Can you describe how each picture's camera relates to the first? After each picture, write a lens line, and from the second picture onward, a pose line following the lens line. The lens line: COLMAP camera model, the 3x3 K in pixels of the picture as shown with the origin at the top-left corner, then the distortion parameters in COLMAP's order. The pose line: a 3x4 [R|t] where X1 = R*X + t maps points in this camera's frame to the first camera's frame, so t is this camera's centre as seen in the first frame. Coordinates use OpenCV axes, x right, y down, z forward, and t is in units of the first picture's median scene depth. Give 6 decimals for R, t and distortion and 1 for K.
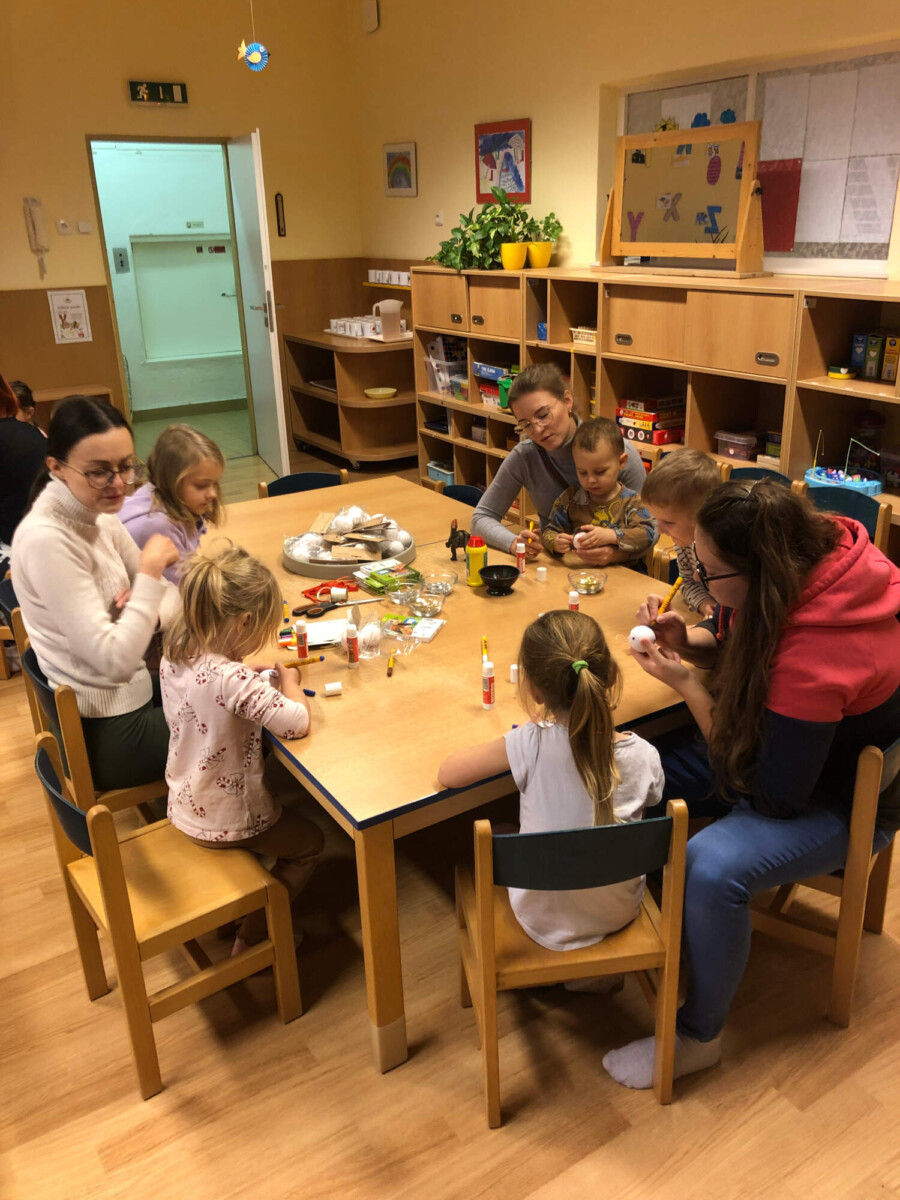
lens RADIAL K [[968.1, 0, 450.0], [0, 968.1, 600.0], [0, 0, 1]] dist [-0.005607, 0.018786]
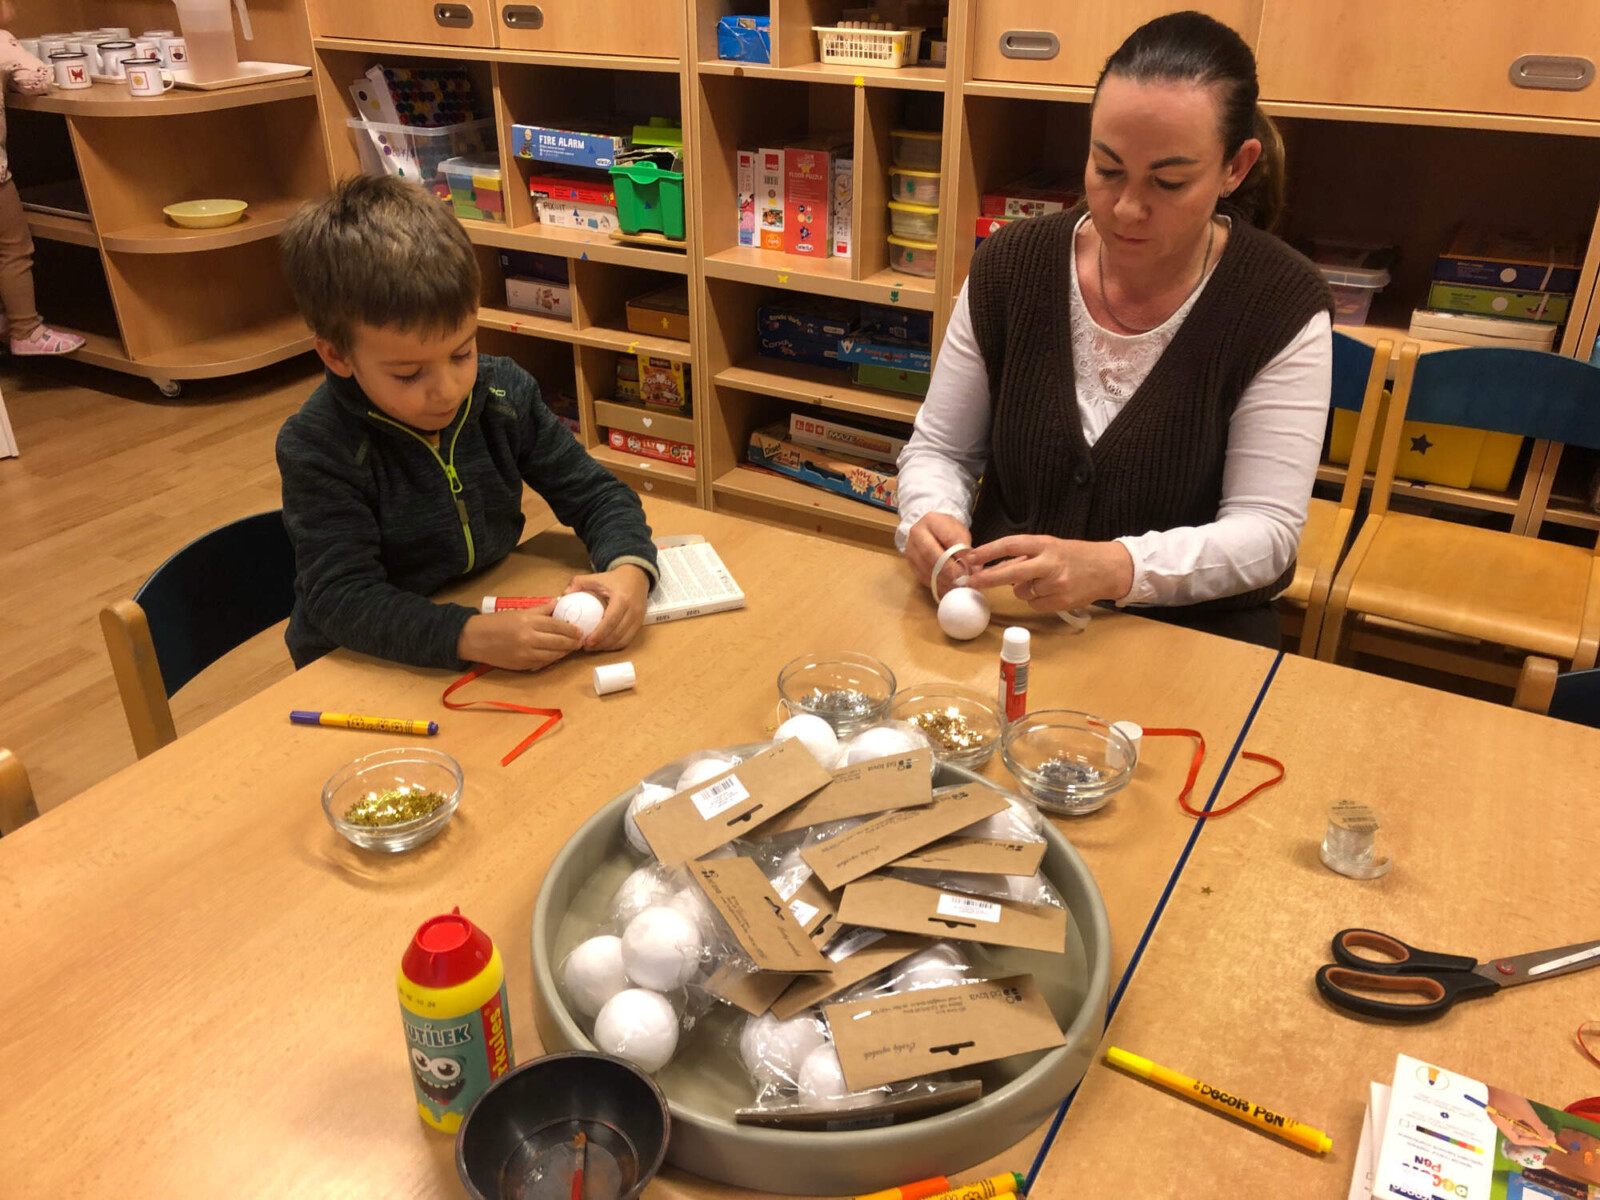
lens RADIAL K [[1316.5, 0, 798.1], [0, 1316.5, 545.6], [0, 0, 1]] dist [0.000509, -0.006438]
pose [[0.881488, -0.193183, 0.430883, -0.139503], [0.157570, 0.980522, 0.117257, -0.115761], [-0.445142, -0.035466, 0.894757, 0.435711]]
